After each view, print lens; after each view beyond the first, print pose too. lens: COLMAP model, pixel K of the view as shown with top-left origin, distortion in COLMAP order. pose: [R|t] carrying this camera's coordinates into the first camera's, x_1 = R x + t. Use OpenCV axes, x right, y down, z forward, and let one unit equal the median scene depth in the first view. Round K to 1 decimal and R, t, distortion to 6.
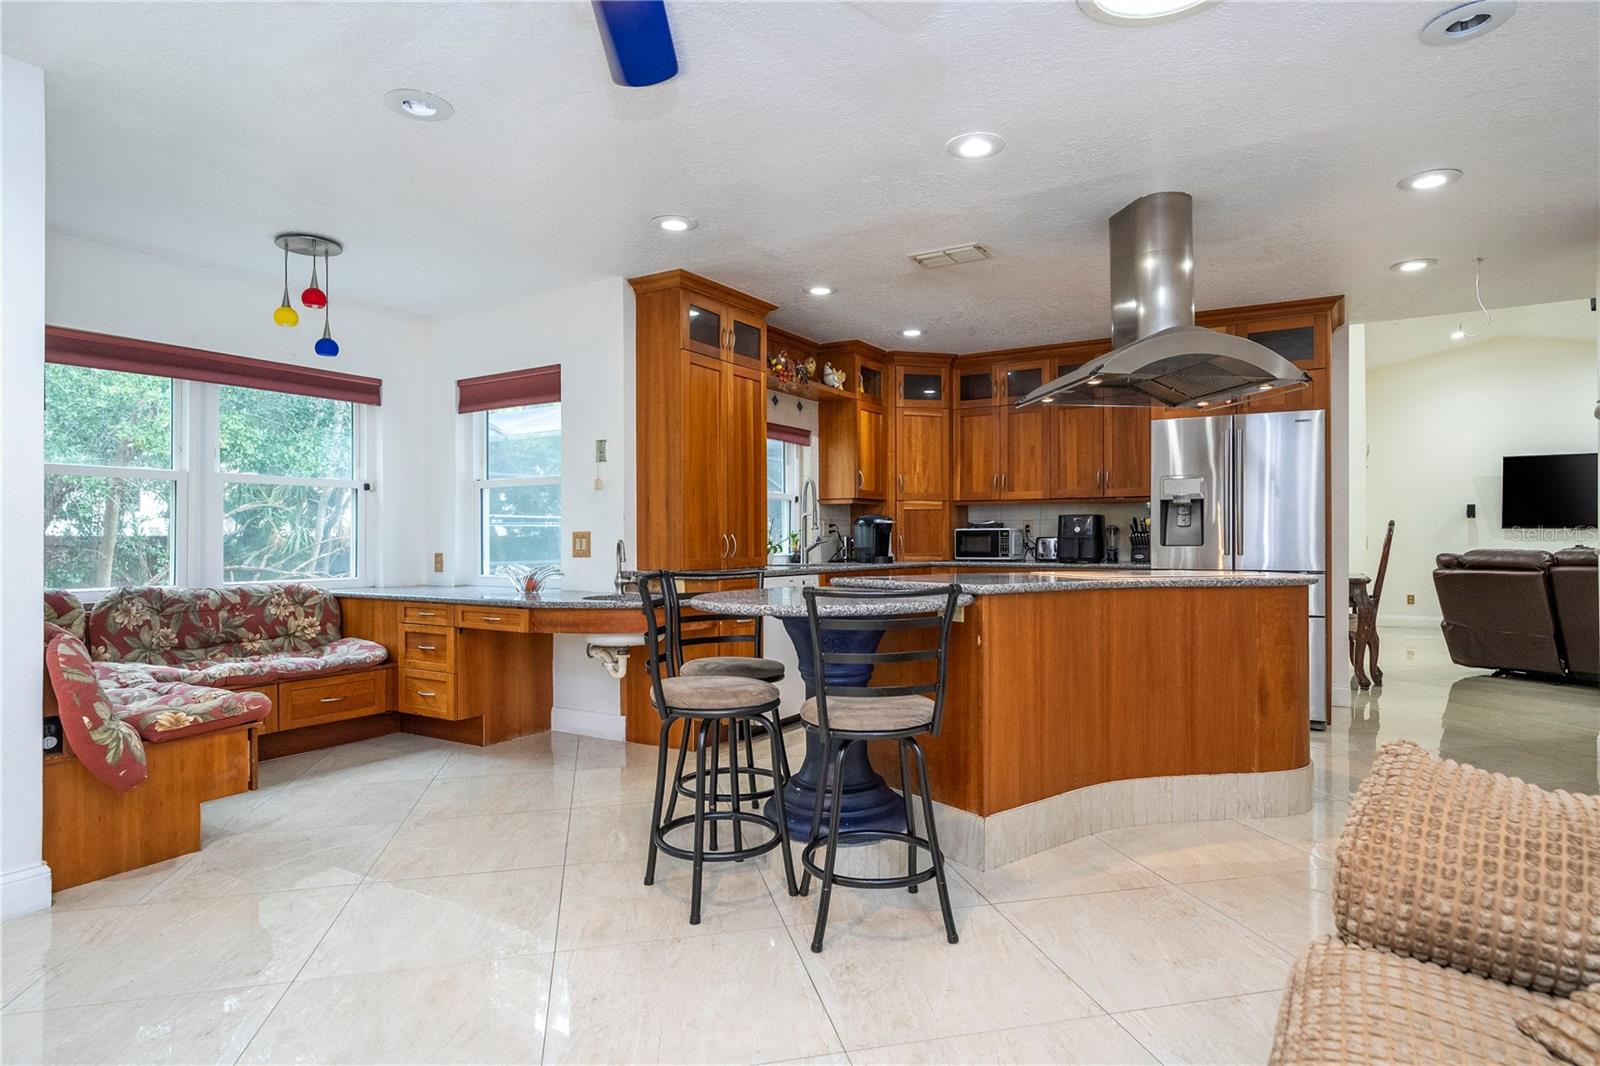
lens RADIAL K [[881.0, 0, 800.0], [0, 881.0, 533.0], [0, 0, 1]] dist [0.002305, 0.000531]
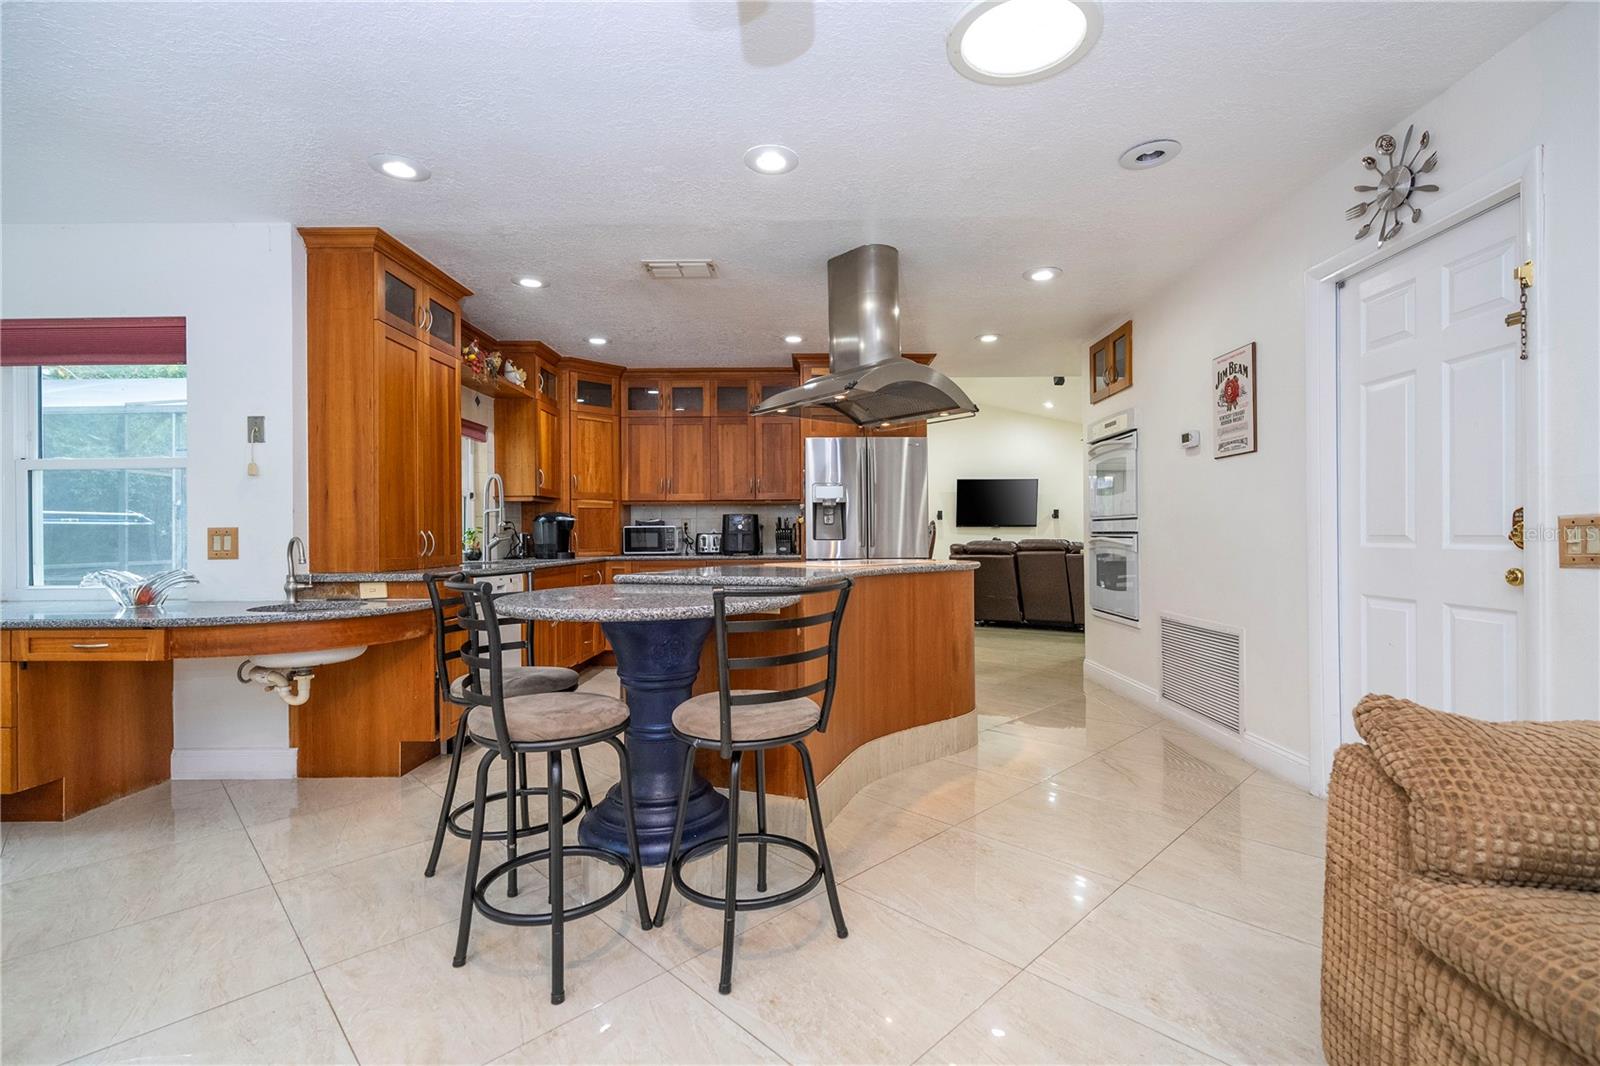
lens RADIAL K [[726.9, 0, 806.9], [0, 726.9, 529.8], [0, 0, 1]] dist [0.002785, 0.000752]
pose [[0.854604, -0.000849, 0.519280, -0.134884], [0.002059, 0.999996, -0.001754, 0.002542], [-0.519276, 0.002568, 0.854603, 0.147967]]
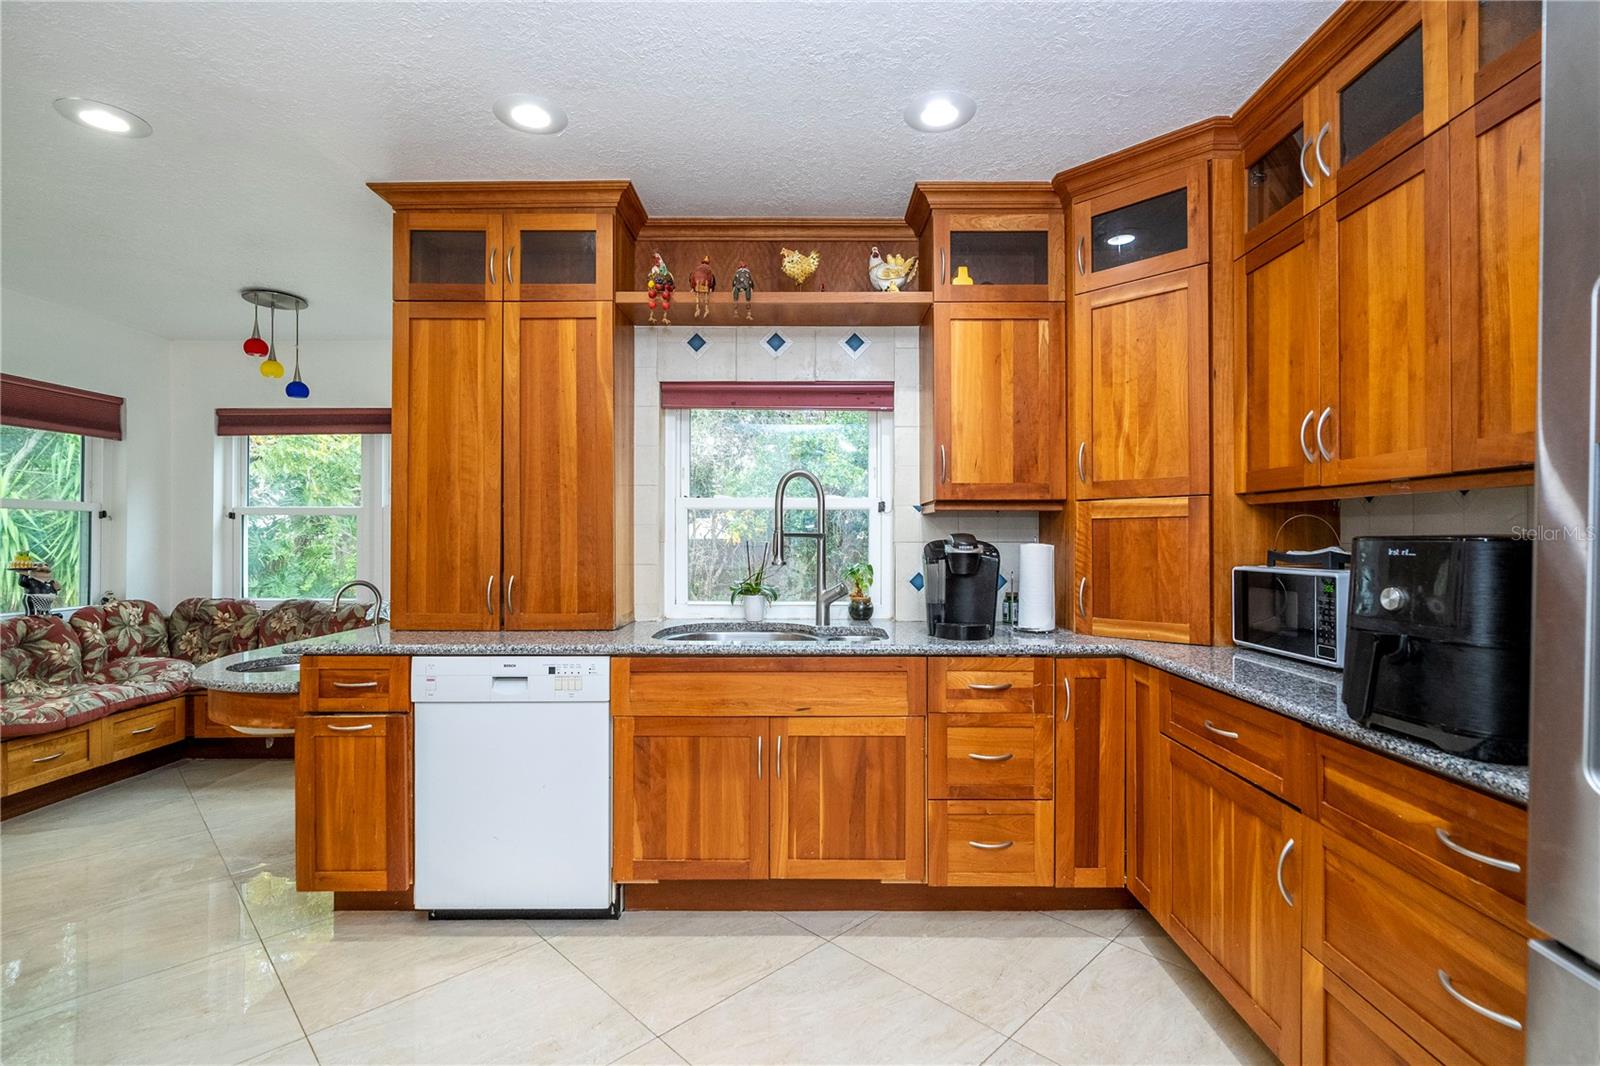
lens RADIAL K [[726.9, 0, 806.9], [0, 726.9, 529.8], [0, 0, 1]] dist [0.002785, 0.000752]
pose [[0.529336, -0.006333, -0.848389, 0.474958], [0.006135, 0.999975, -0.003637, -0.028659], [0.848390, -0.003280, 0.529361, 0.914930]]
